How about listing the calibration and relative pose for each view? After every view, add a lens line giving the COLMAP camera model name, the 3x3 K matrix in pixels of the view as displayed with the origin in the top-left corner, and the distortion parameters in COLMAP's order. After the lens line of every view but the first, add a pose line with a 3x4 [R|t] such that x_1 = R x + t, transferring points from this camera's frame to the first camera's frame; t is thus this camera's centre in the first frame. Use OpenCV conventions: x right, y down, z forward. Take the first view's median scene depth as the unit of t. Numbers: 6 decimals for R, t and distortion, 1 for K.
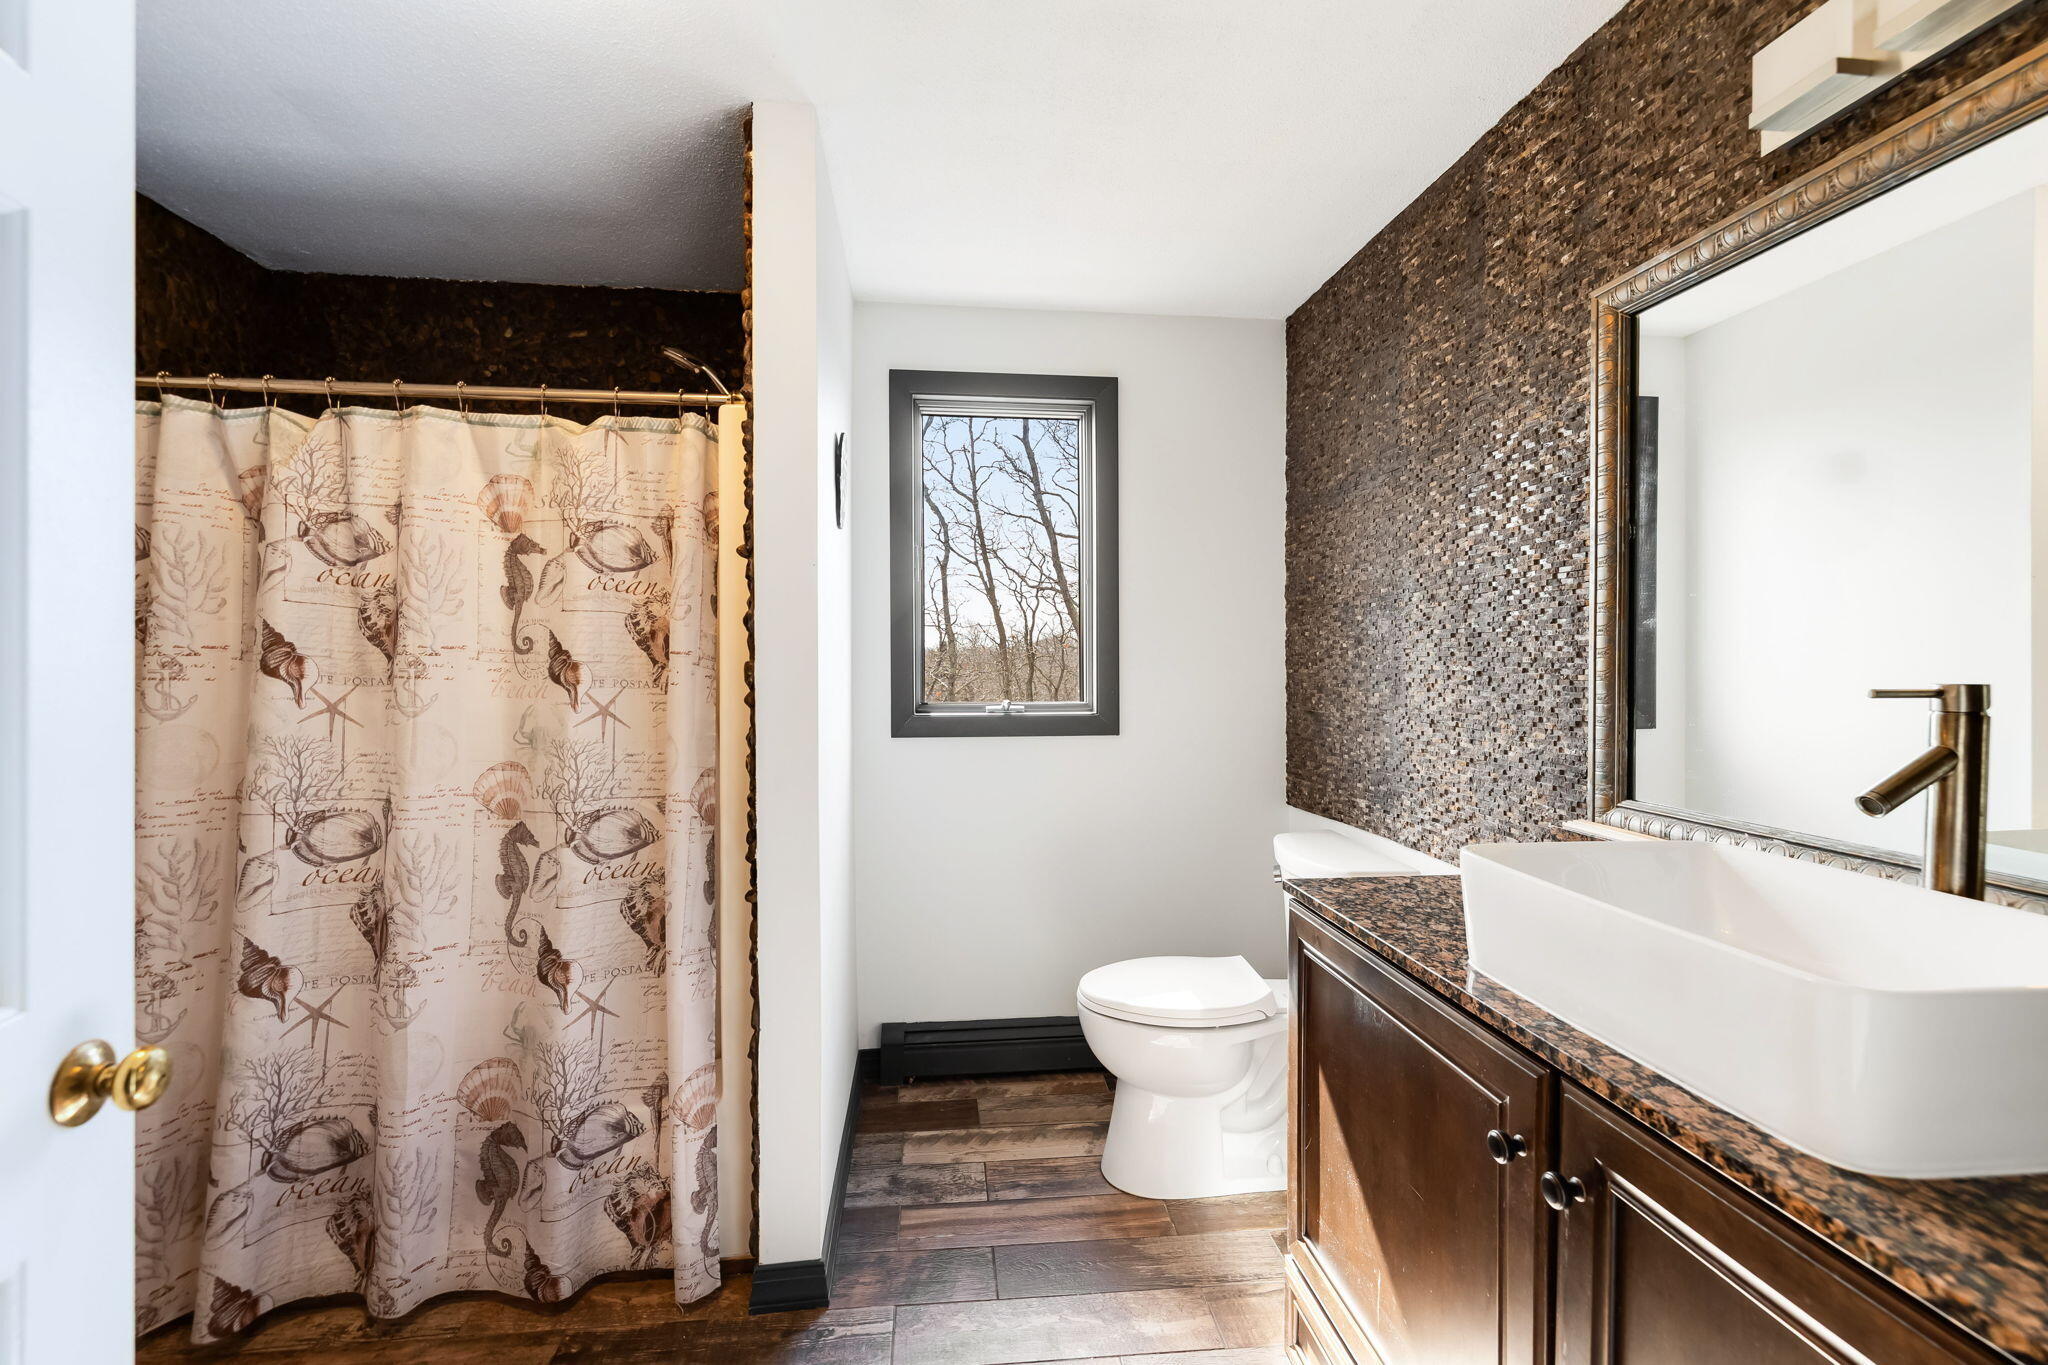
lens RADIAL K [[884.4, 0, 1024.2], [0, 884.4, 678.2], [0, 0, 1]] dist [0.002163, -0.000402]
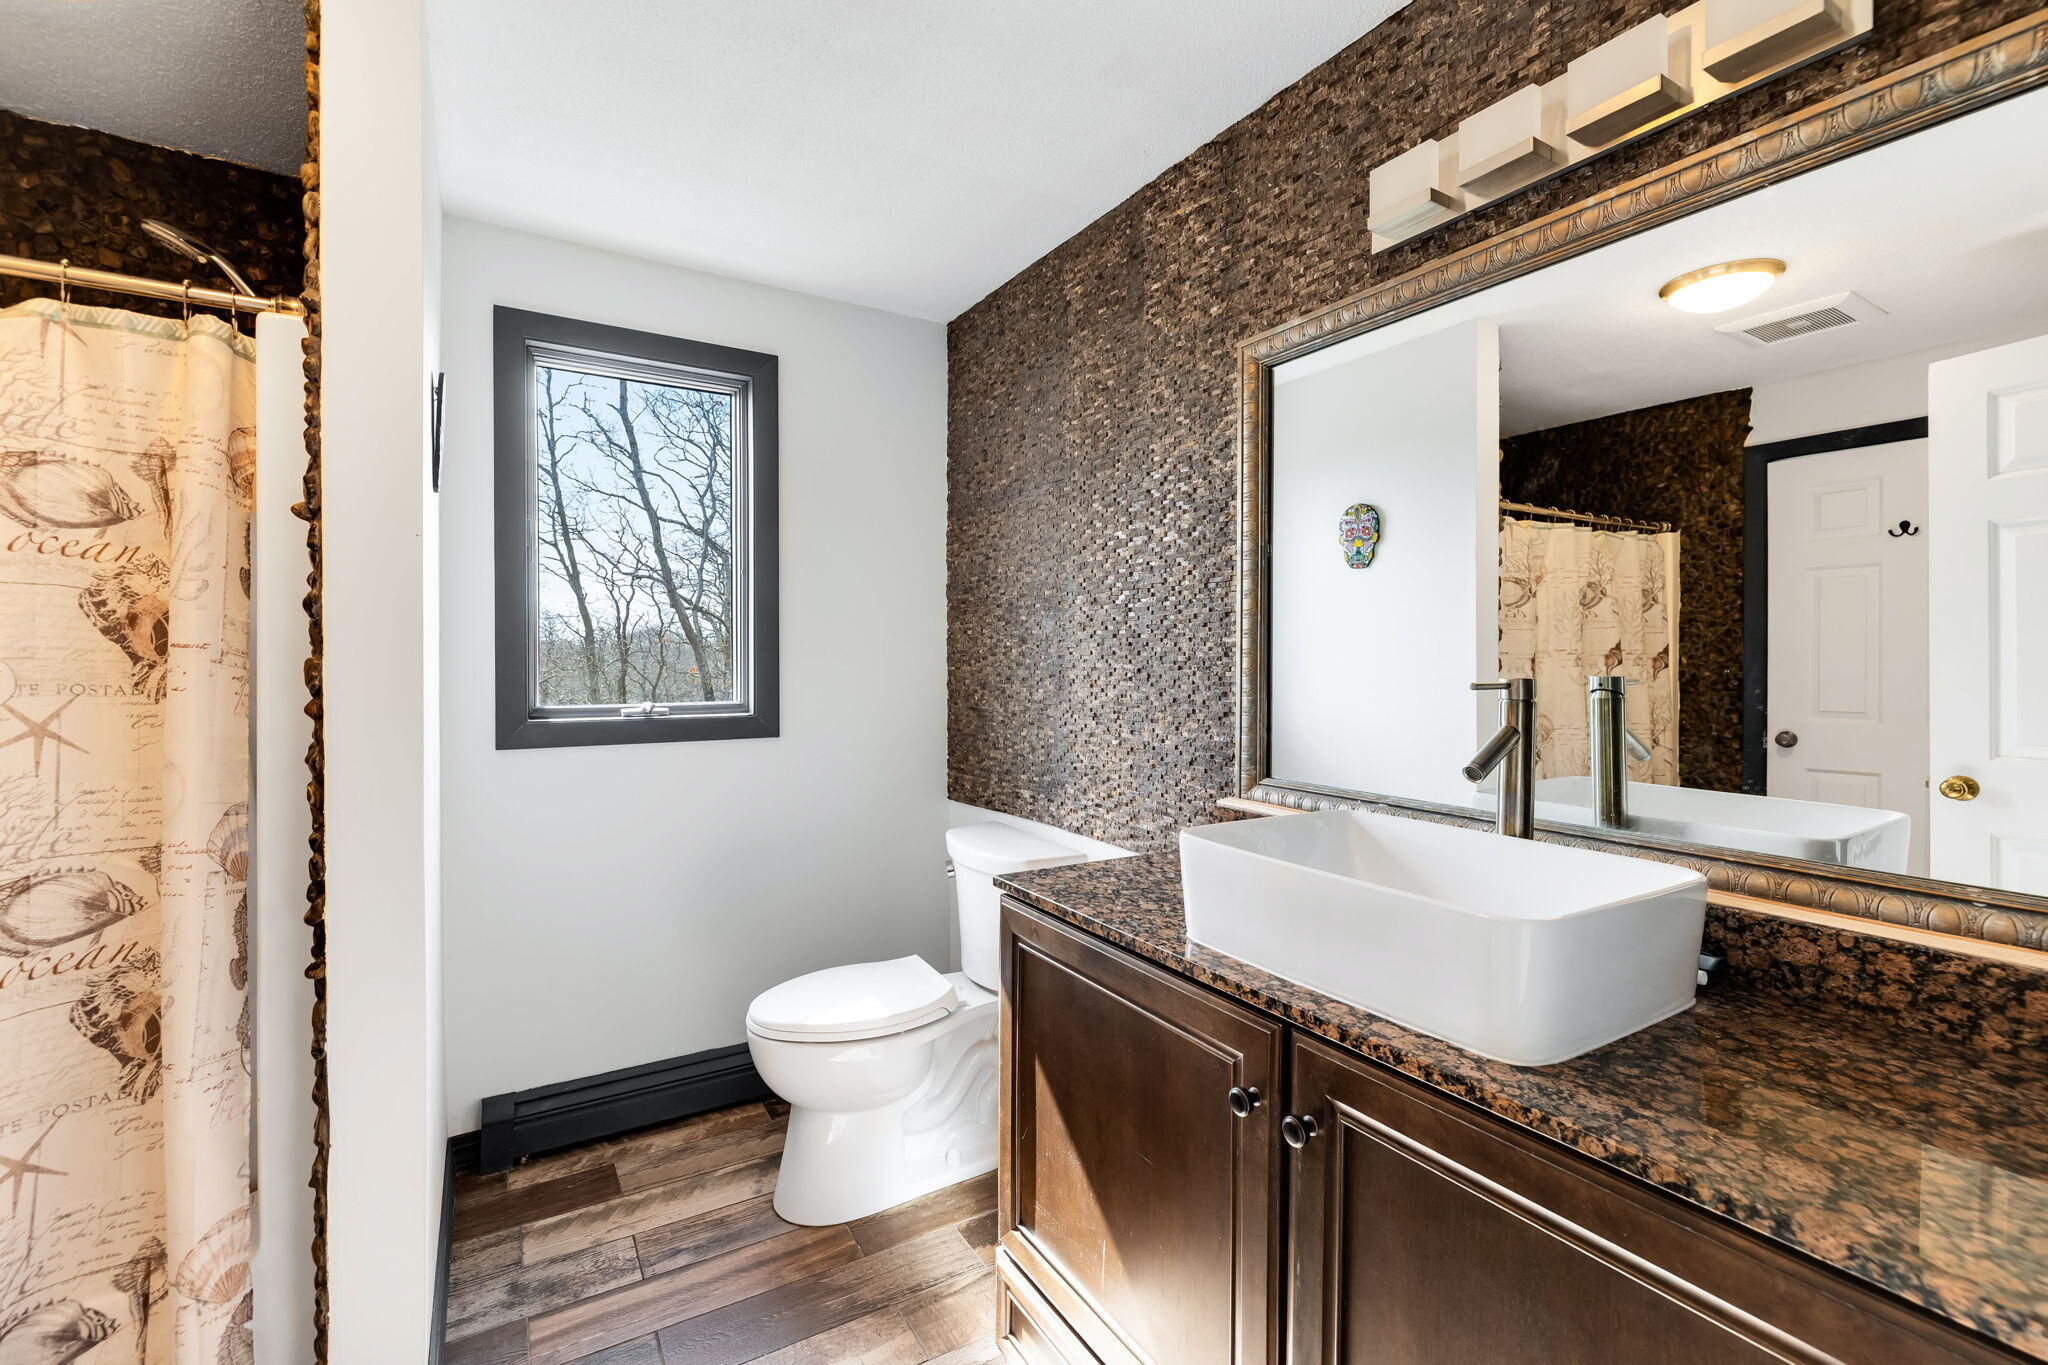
lens RADIAL K [[884.4, 0, 1027.6], [0, 884.4, 668.9], [0, 0, 1]] dist [0.002163, -0.000402]
pose [[0.901952, -0.003127, 0.431826, -0.084162], [0.005685, 0.999973, -0.004633, -0.002840], [-0.431800, 0.006633, 0.901945, 0.055937]]
